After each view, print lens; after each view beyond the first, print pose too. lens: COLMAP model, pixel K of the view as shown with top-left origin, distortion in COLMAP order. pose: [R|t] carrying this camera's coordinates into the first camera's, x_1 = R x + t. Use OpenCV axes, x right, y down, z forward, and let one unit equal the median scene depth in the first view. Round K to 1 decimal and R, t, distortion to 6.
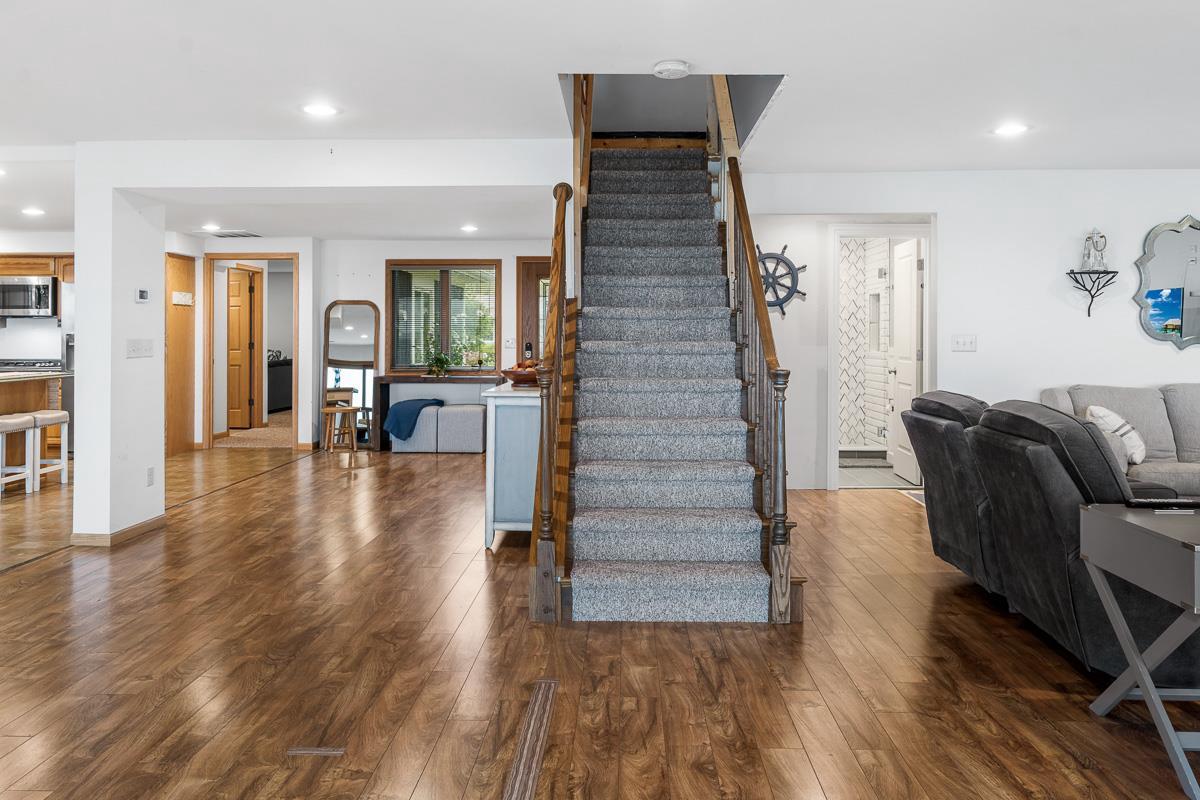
lens RADIAL K [[901.9, 0, 582.7], [0, 901.9, 338.0], [0, 0, 1]] dist [0.011538, -0.005286]
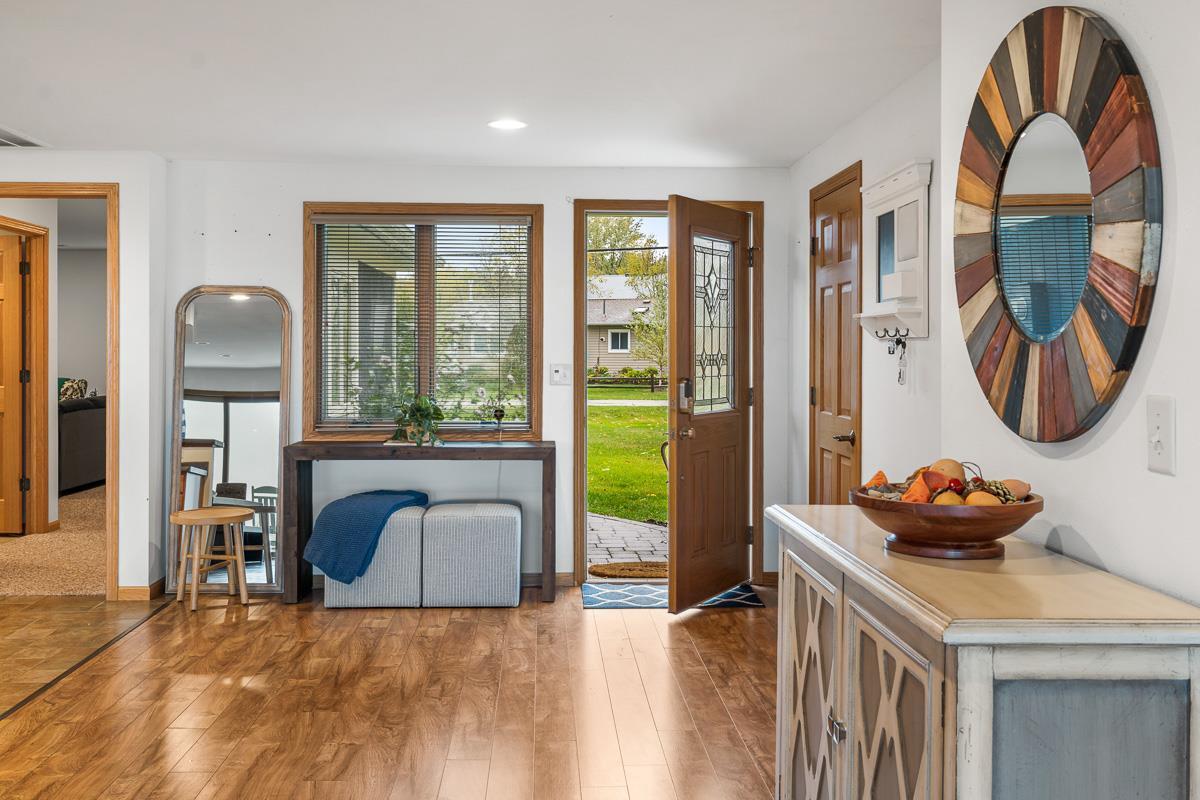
lens RADIAL K [[1182.9, 0, 593.4], [0, 1182.9, 361.2], [0, 0, 1]] dist [-0.014078, 0.000000]
pose [[0.996563, 0.000328, 0.082844, -0.116862], [-0.000906, 0.999976, 0.006928, -0.005976], [-0.082839, -0.006980, 0.996538, 0.358663]]
